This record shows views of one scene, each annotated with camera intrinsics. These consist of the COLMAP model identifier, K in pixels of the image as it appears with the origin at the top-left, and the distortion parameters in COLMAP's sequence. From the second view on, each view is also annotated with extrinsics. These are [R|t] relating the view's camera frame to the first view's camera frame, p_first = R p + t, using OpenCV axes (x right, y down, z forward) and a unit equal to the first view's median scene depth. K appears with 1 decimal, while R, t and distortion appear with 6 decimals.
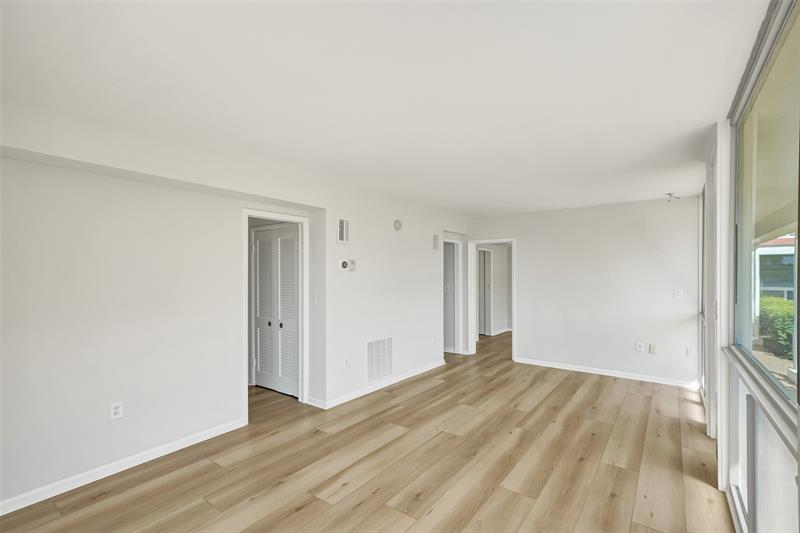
lens RADIAL K [[365.9, 0, 400.3], [0, 365.9, 274.8], [0, 0, 1]] dist [-0.004241, -0.001766]
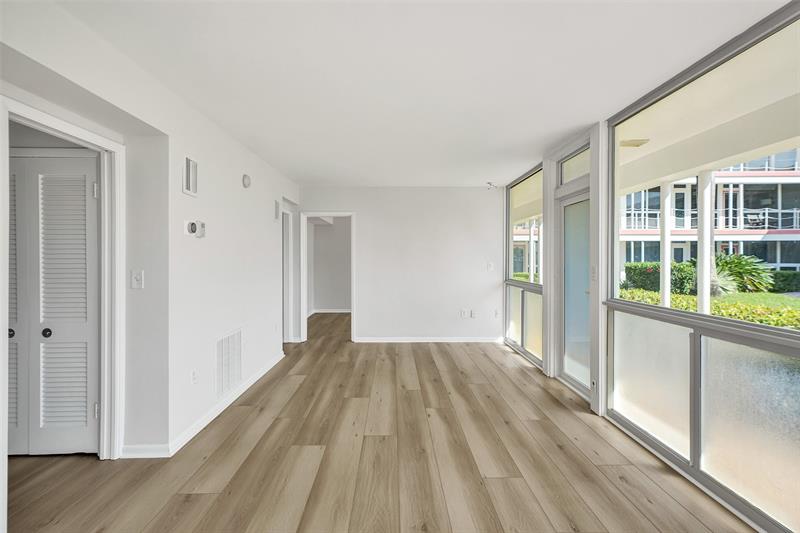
lens RADIAL K [[365.9, 0, 399.7], [0, 365.9, 258.7], [0, 0, 1]] dist [-0.004241, -0.001766]
pose [[0.790411, -0.002118, 0.612573, -0.261160], [0.001572, 0.999998, 0.001429, 0.027853], [-0.612575, -0.000167, 0.790413, 0.255442]]
